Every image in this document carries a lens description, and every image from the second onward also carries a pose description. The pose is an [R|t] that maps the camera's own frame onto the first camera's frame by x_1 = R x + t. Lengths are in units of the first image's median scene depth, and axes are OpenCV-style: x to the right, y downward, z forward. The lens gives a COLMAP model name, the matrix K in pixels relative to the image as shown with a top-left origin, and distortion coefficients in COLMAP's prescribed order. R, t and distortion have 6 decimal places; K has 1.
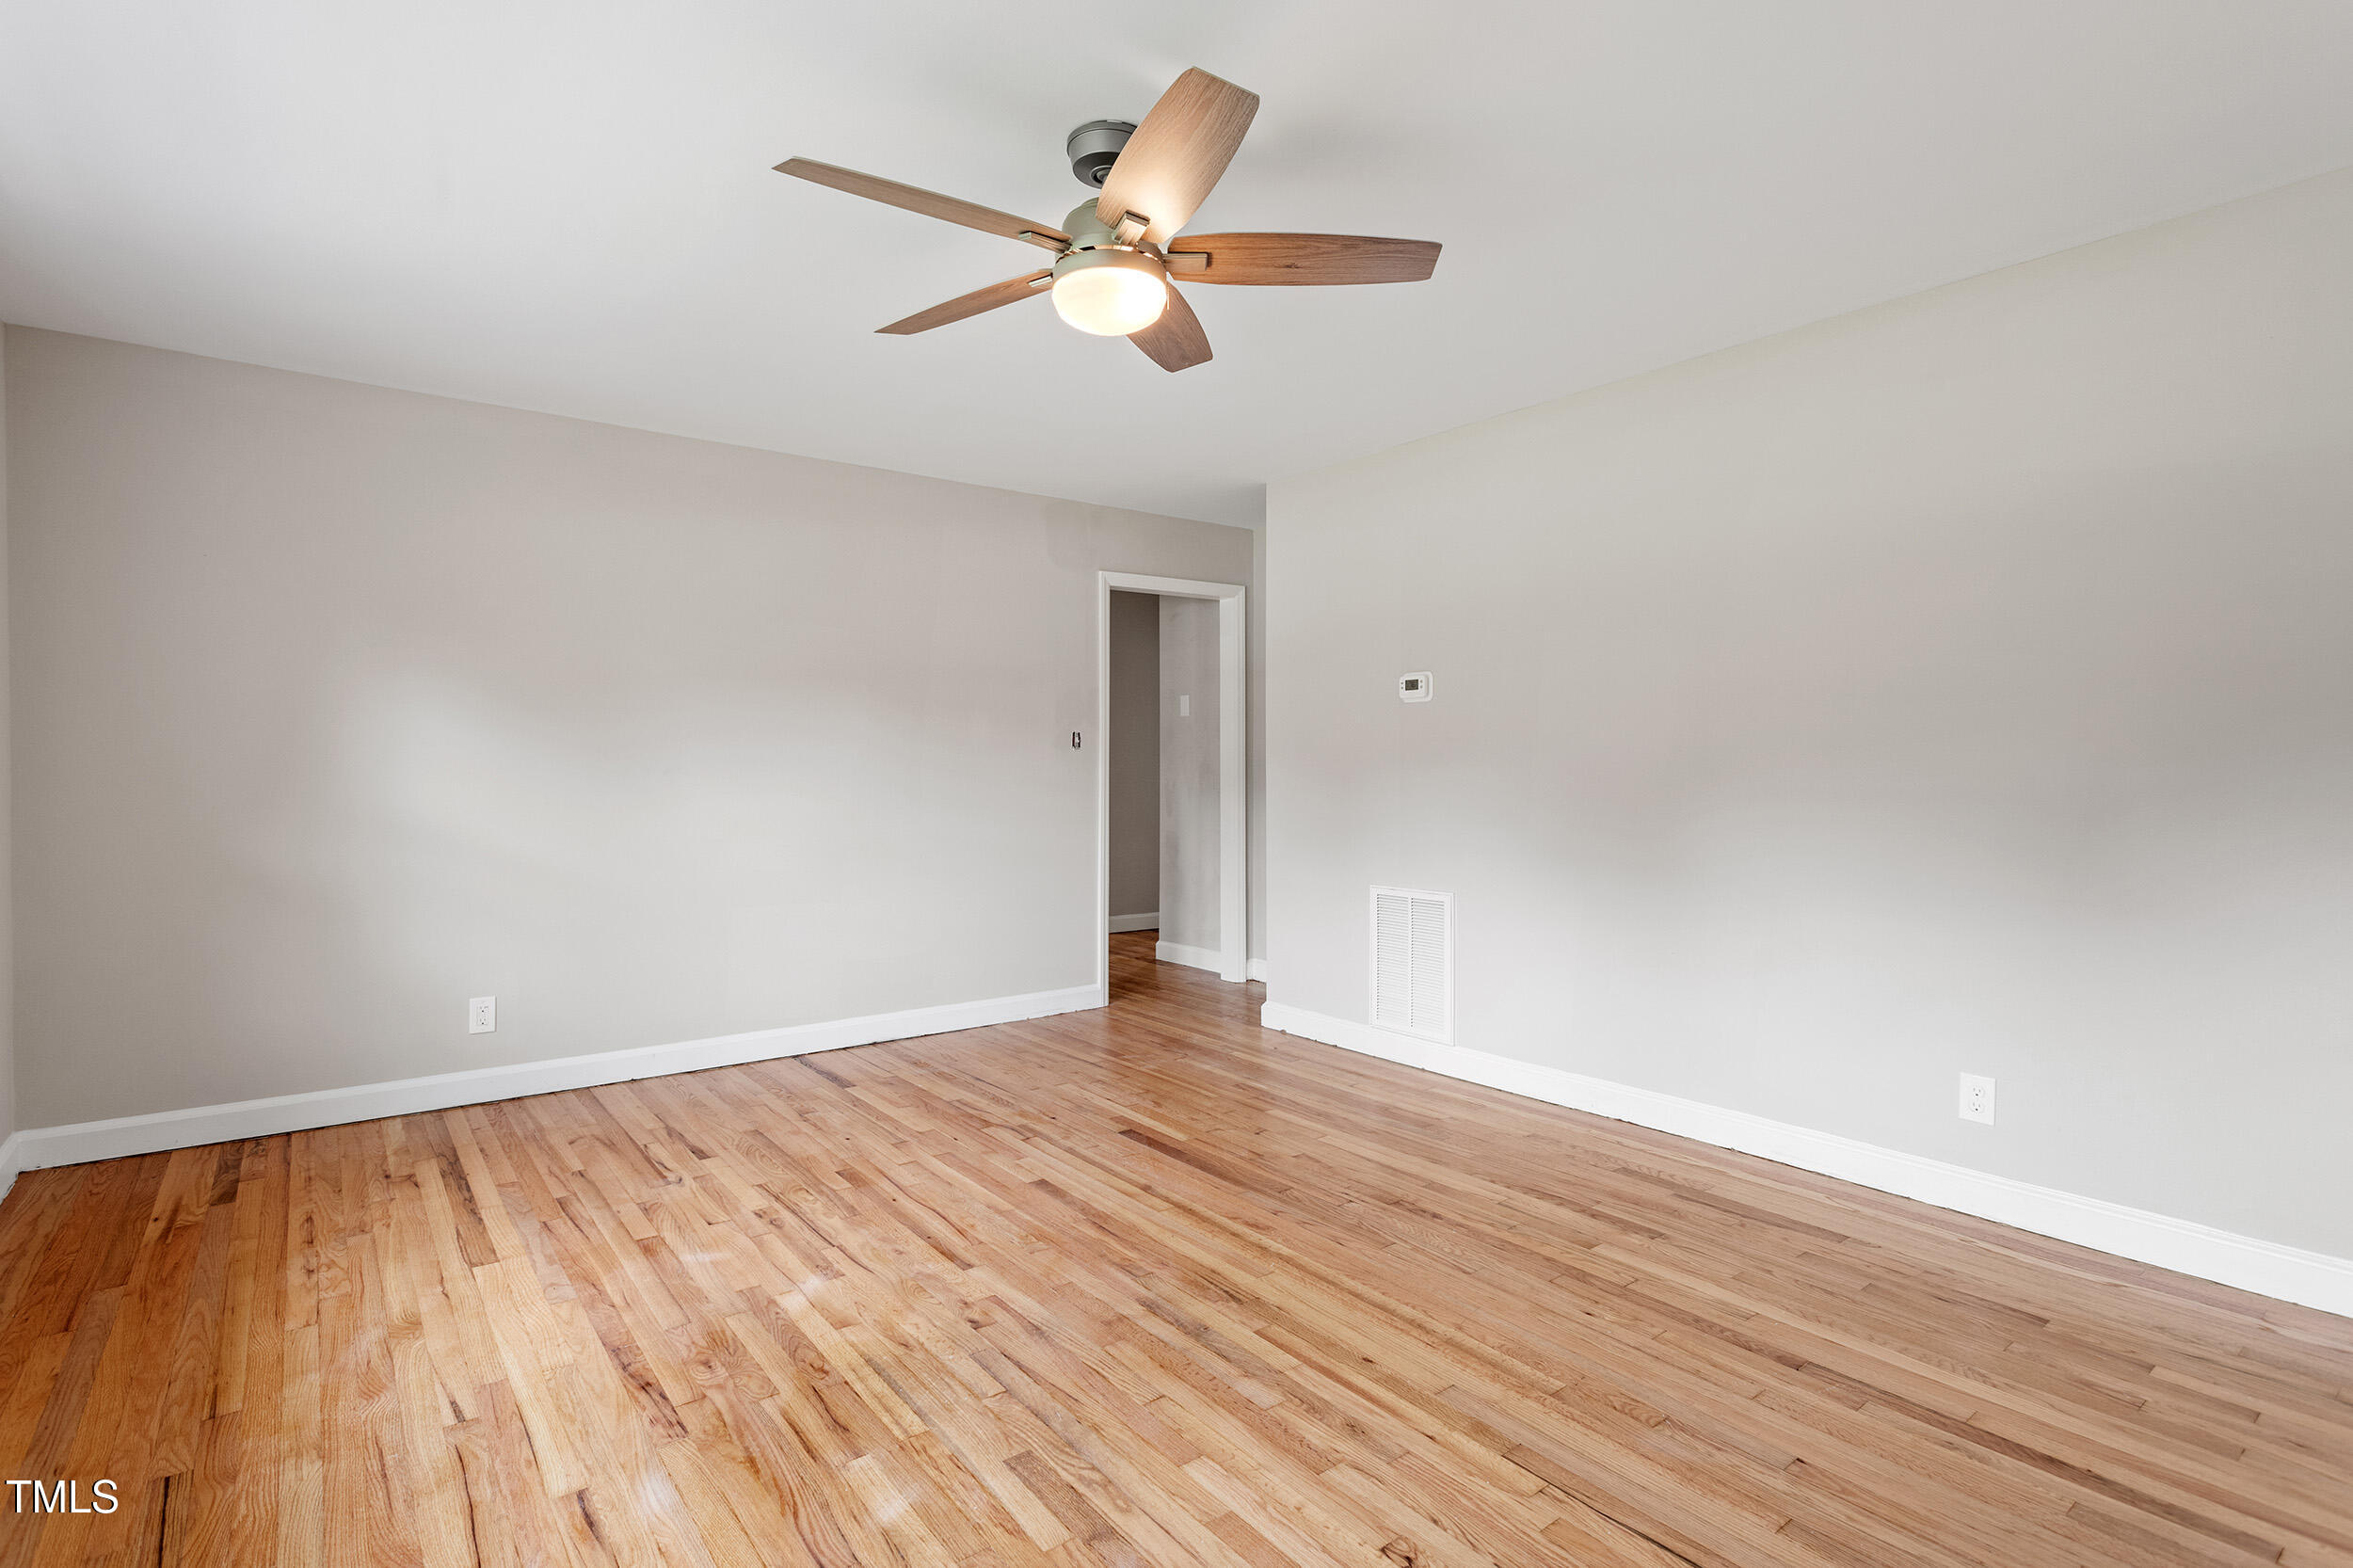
lens RADIAL K [[1135.4, 0, 1166.5], [0, 1135.4, 784.4], [0, 0, 1]] dist [0.001779, 0.000332]
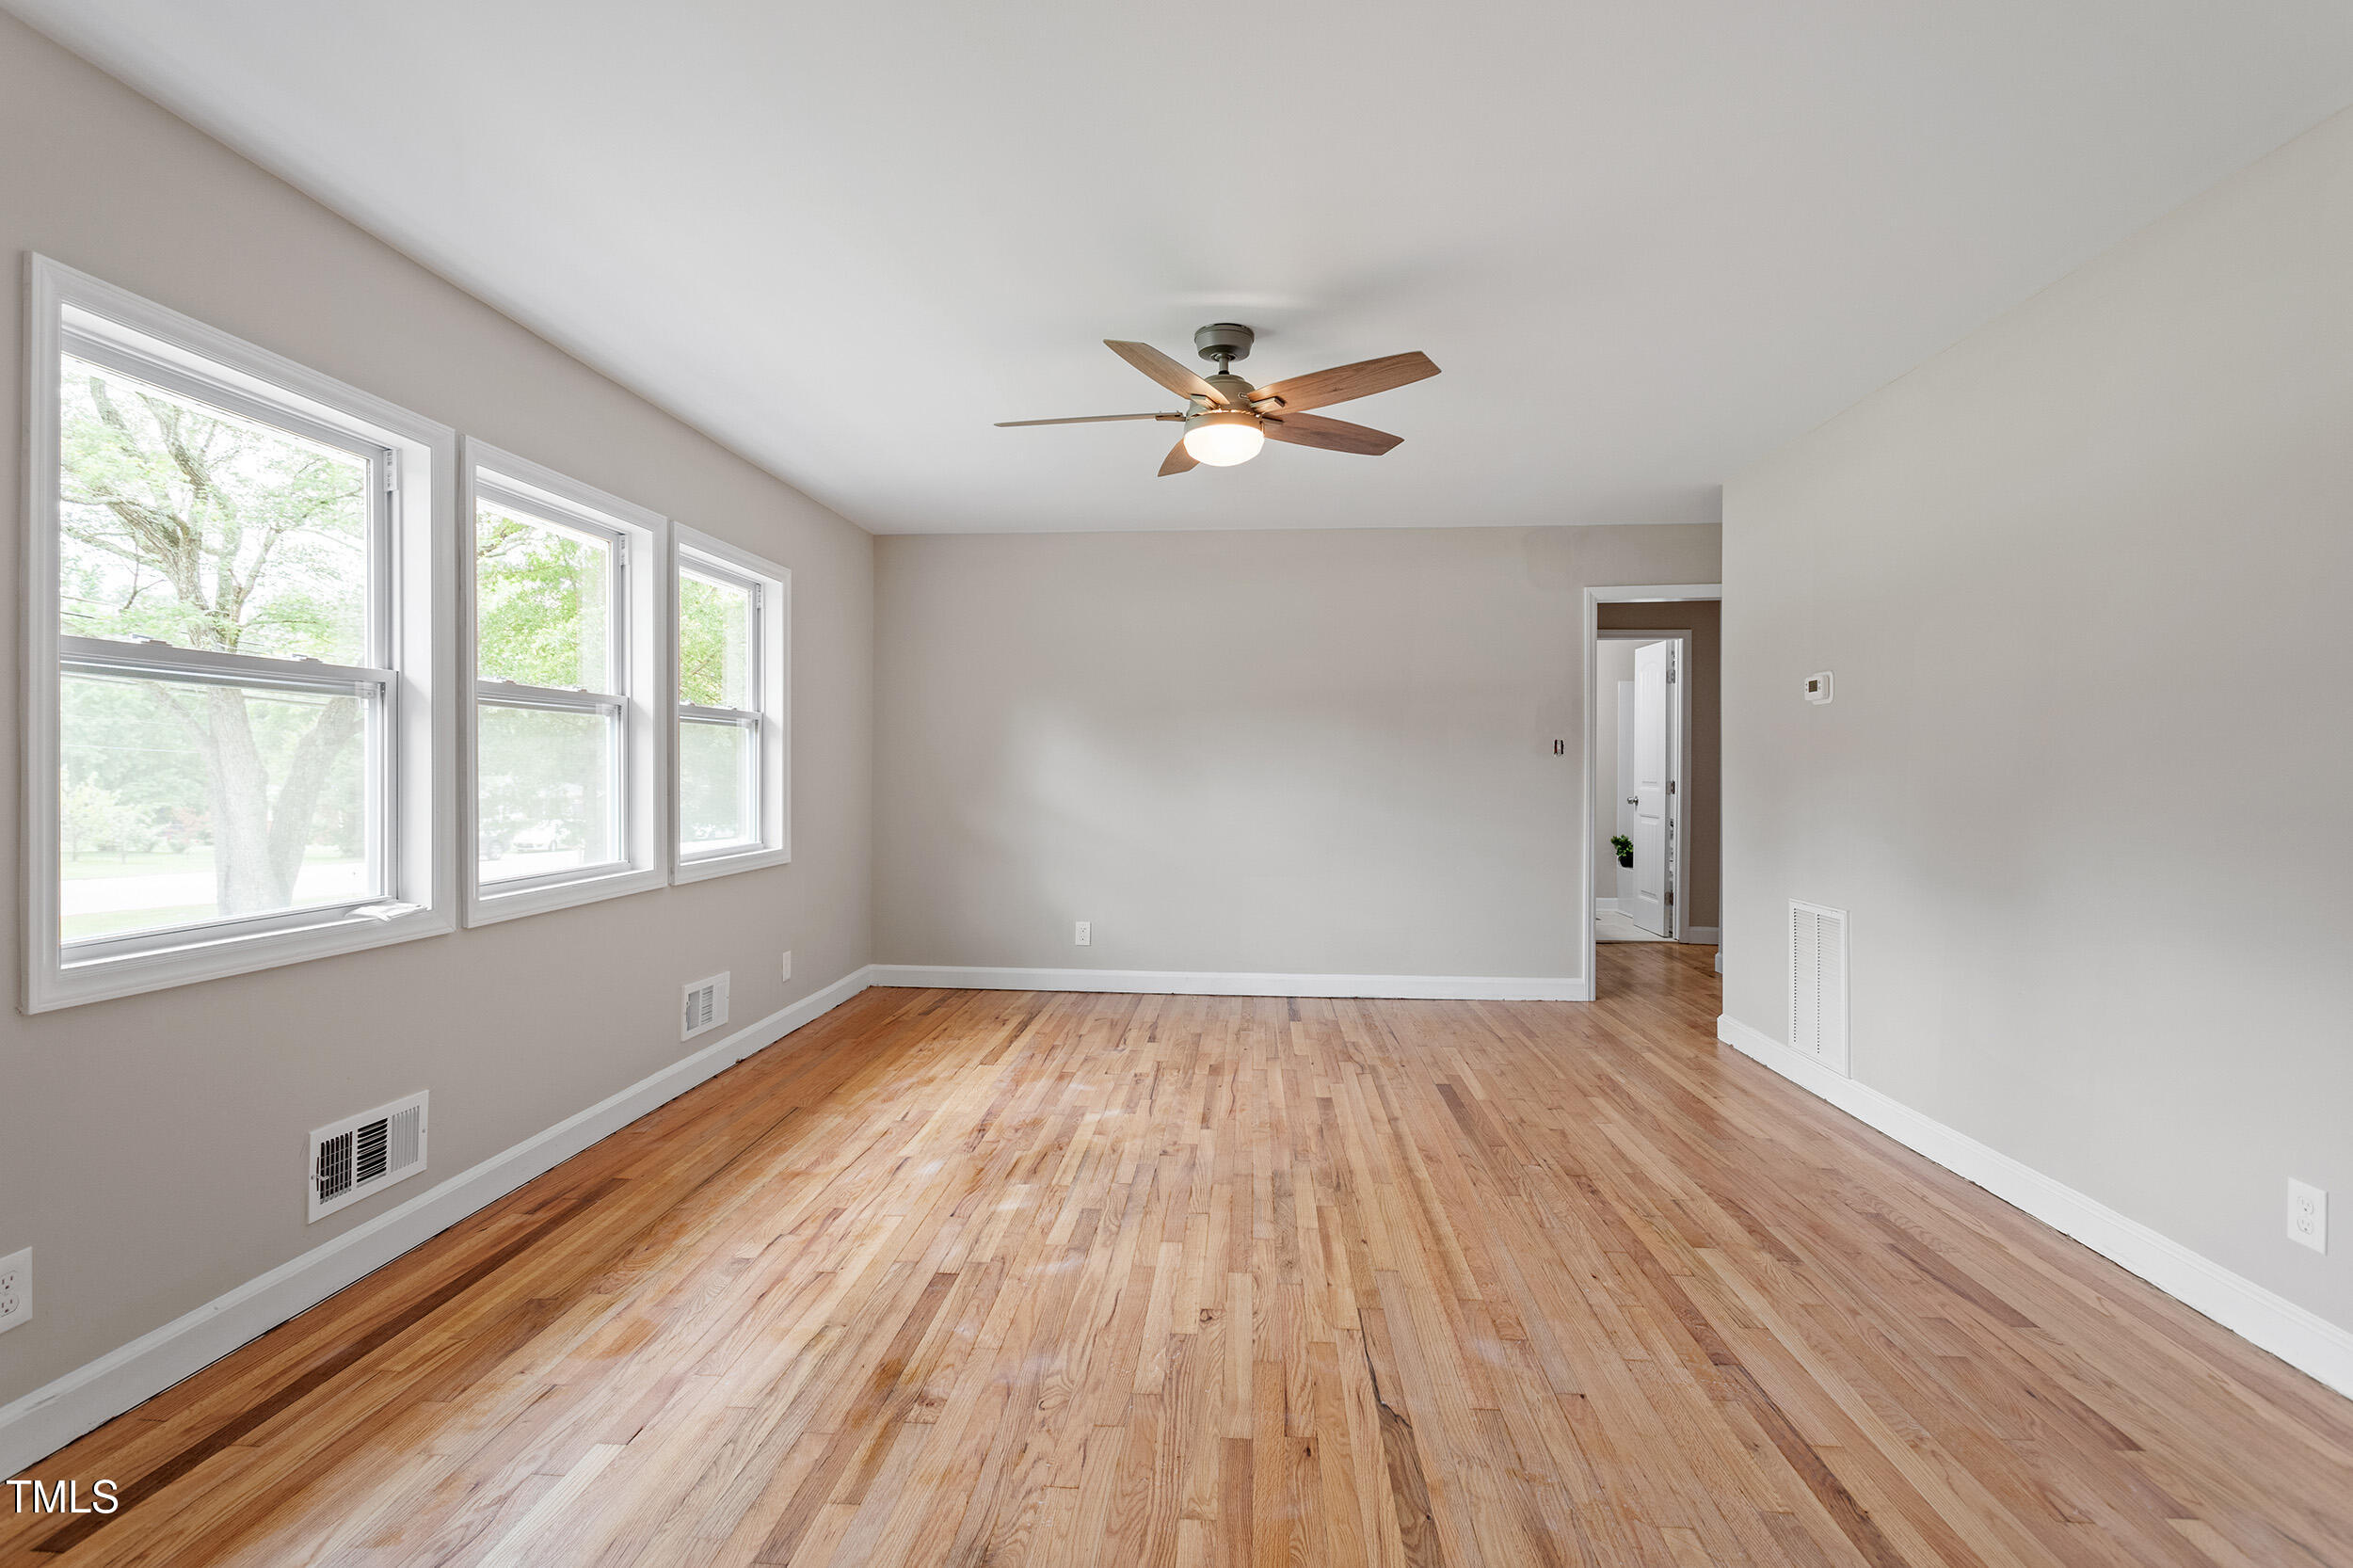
lens RADIAL K [[1123.3, 0, 1167.1], [0, 1123.3, 766.0], [0, 0, 1]] dist [-0.000024, 0.000639]
pose [[0.747215, 0.001302, -0.664582, 0.692299], [-0.015605, 0.999757, -0.015586, 0.001610], [0.664400, 0.022017, 0.747053, -0.073237]]
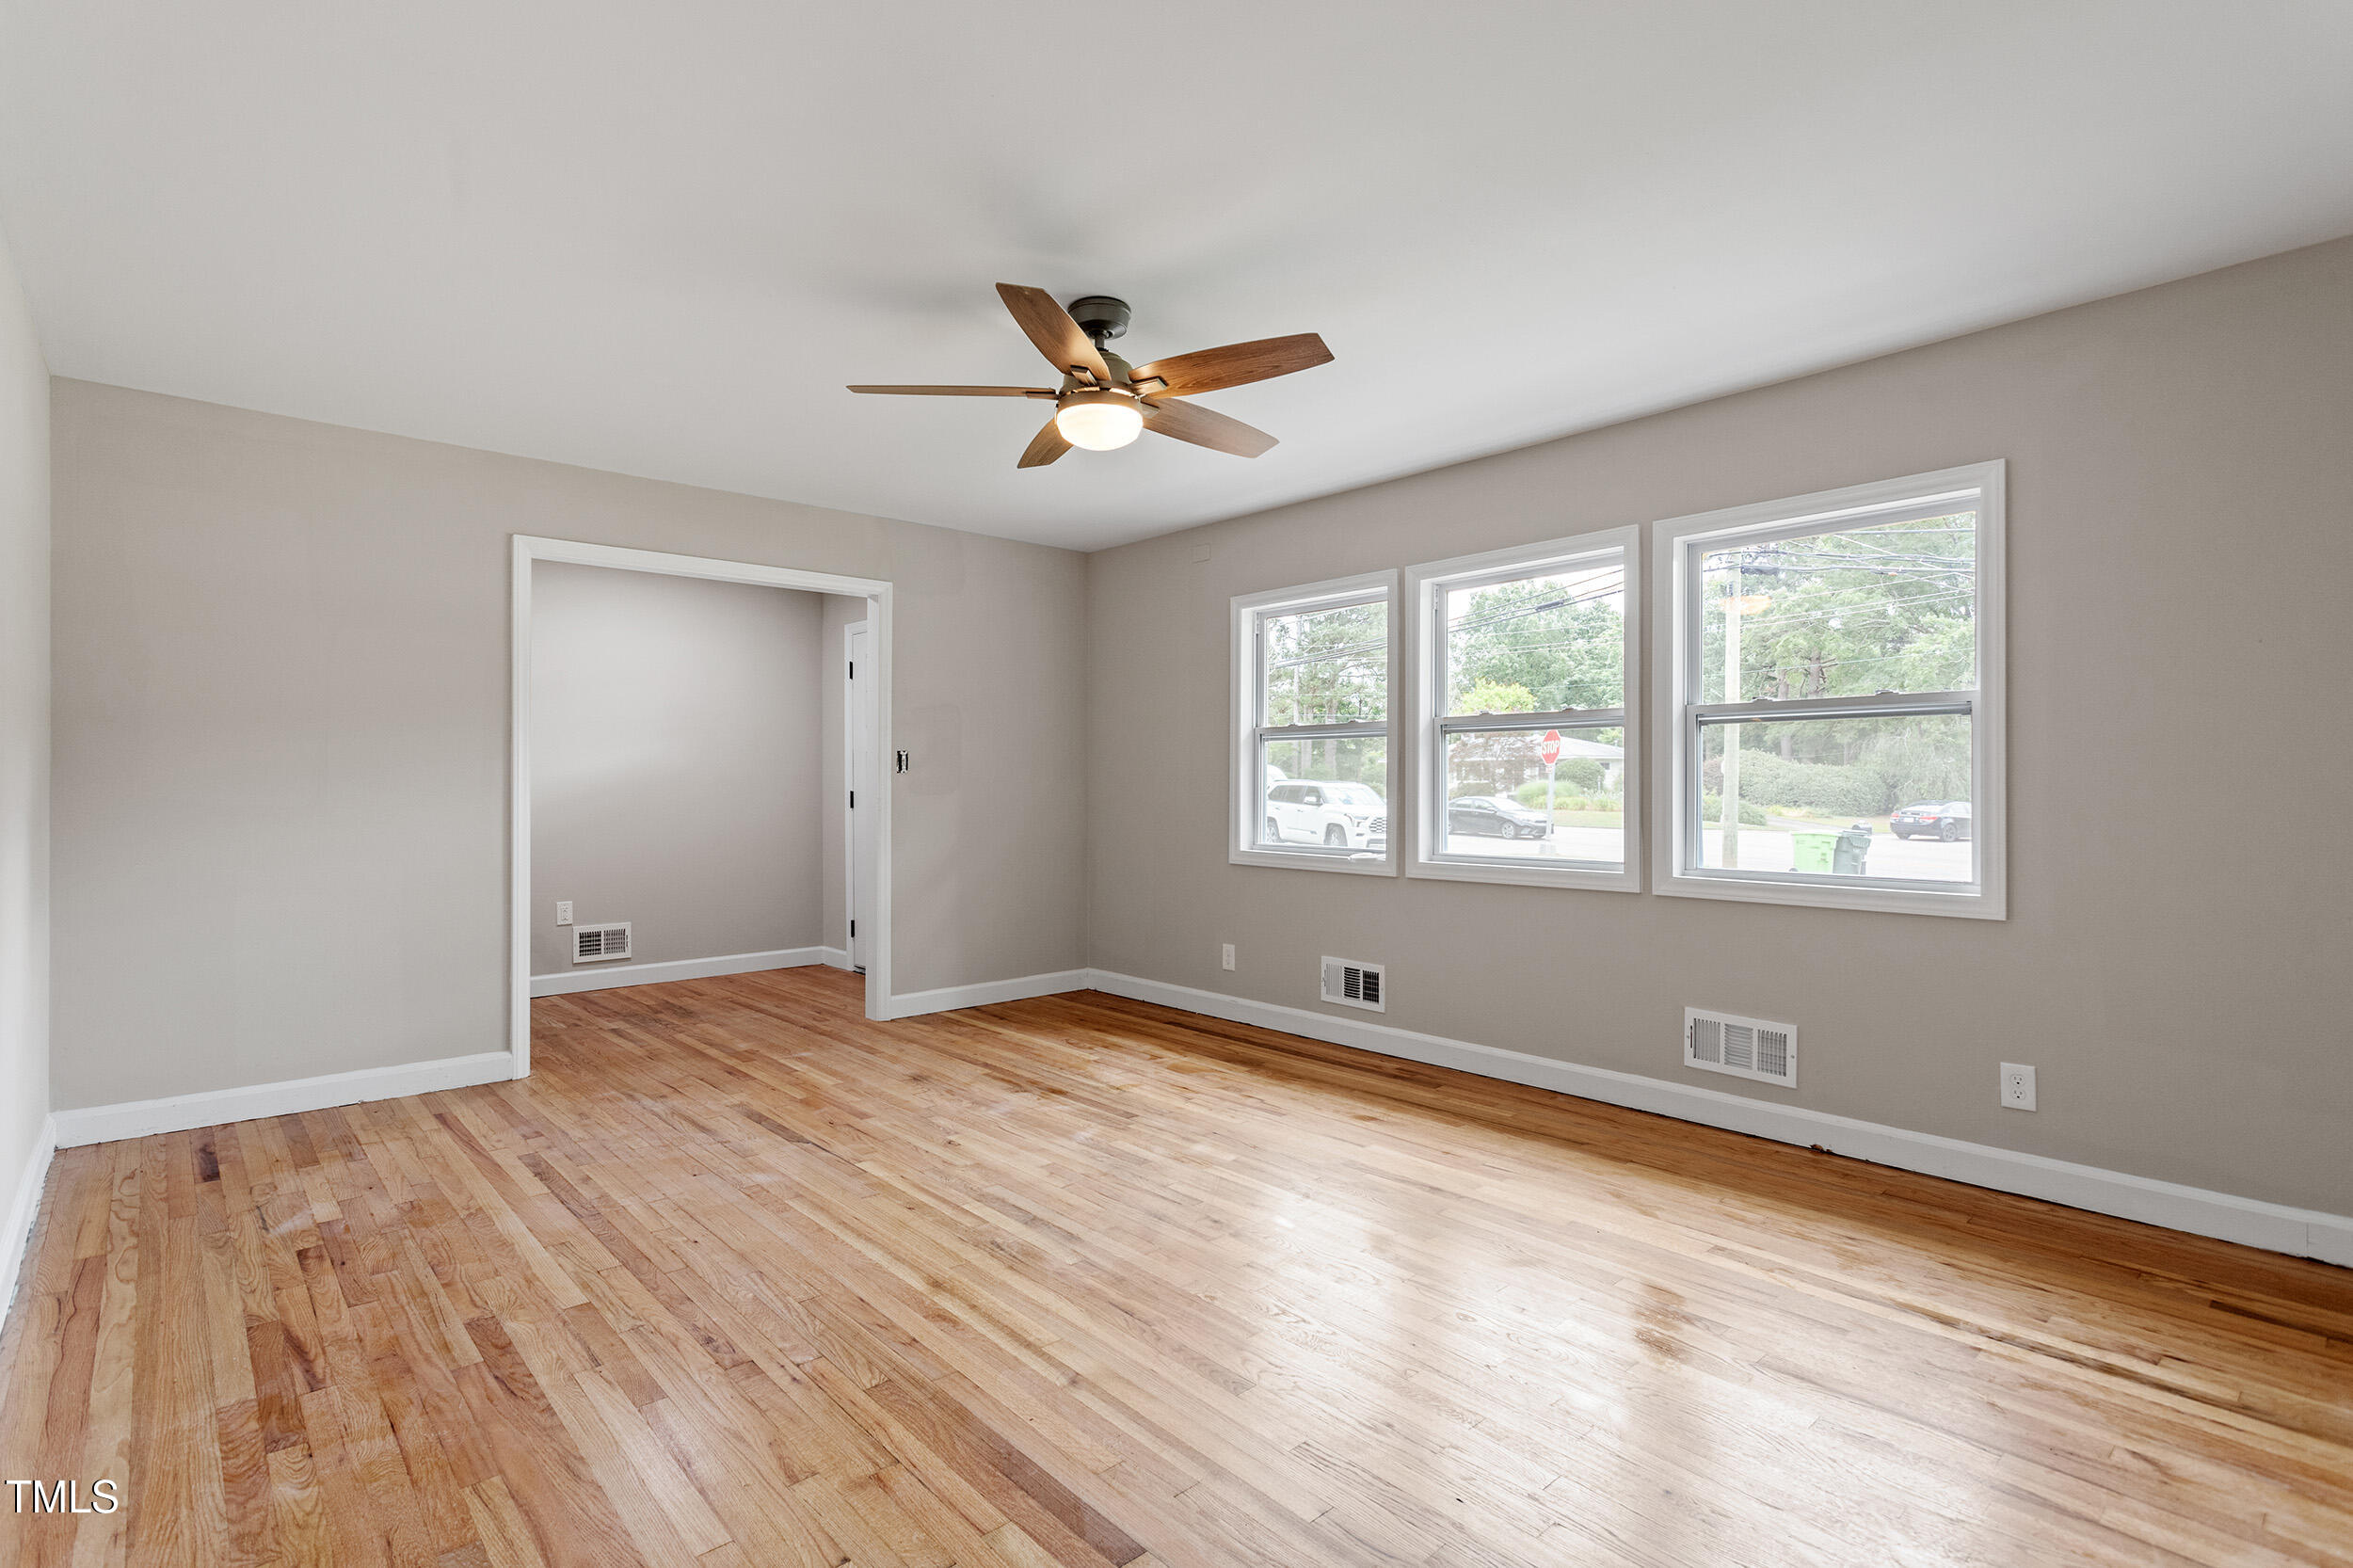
lens RADIAL K [[1125.6, 0, 1170.3], [0, 1125.6, 790.6], [0, 0, 1]] dist [0.000005, 0.000669]
pose [[-0.996817, 0.003460, -0.079654, -0.022875], [0.001443, 0.999677, 0.025362, -0.024323], [0.079716, 0.025166, -0.996500, 1.942408]]
